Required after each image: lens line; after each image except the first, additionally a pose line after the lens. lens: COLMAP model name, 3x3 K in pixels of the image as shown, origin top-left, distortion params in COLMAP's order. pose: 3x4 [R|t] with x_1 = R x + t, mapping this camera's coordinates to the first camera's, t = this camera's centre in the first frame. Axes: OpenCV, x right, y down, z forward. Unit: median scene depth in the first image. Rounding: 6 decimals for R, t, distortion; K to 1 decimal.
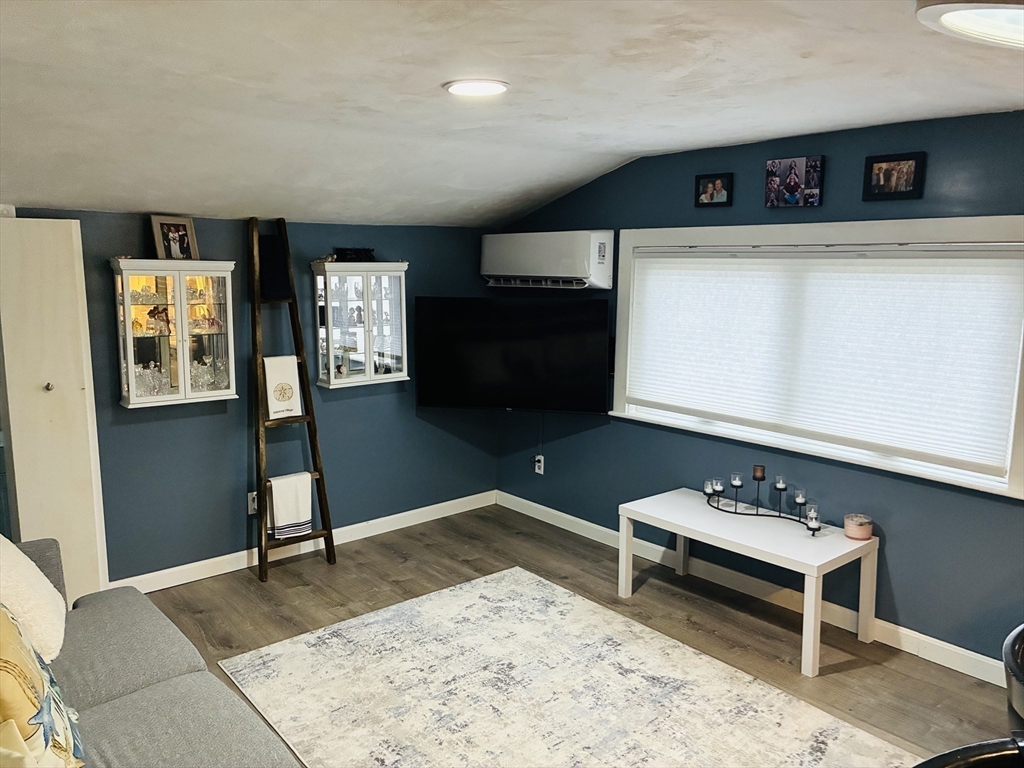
lens RADIAL K [[777.2, 0, 514.3], [0, 777.2, 385.4], [0, 0, 1]] dist [-0.004536, -0.007003]
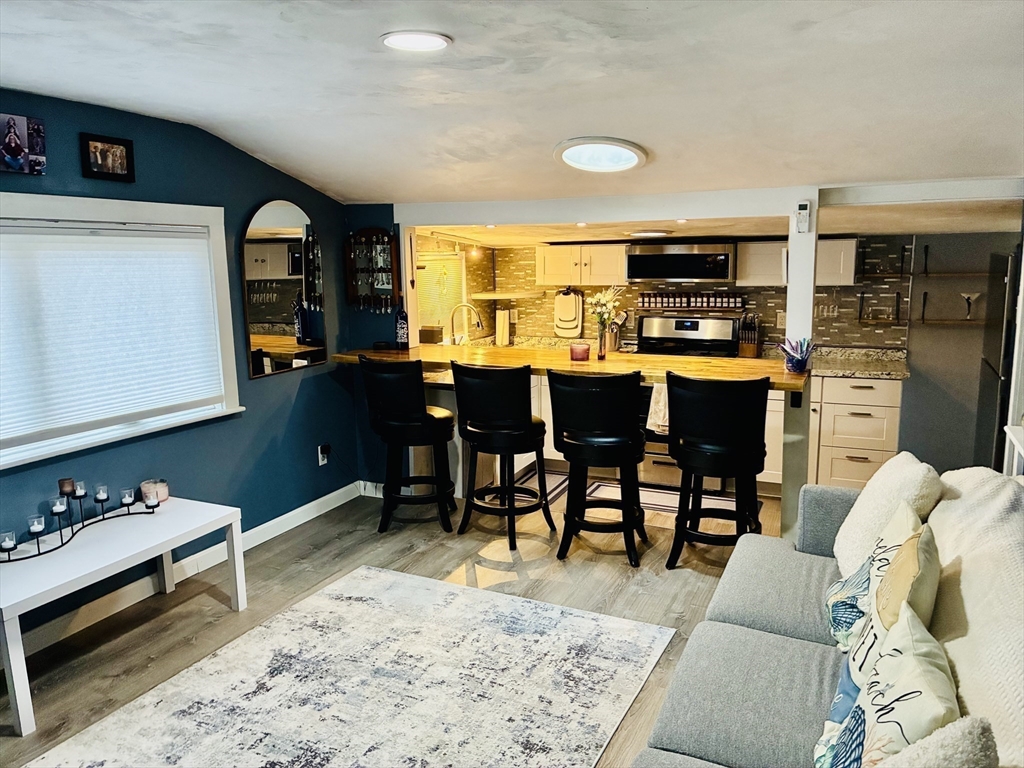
lens RADIAL K [[777.2, 0, 511.4], [0, 777.2, 383.2], [0, 0, 1]] dist [-0.004536, -0.007003]
pose [[-0.434150, -0.140297, 0.889848, -0.674600], [0.153552, 0.961817, 0.226561, -0.121263], [-0.887657, 0.235000, -0.396030, 0.934800]]
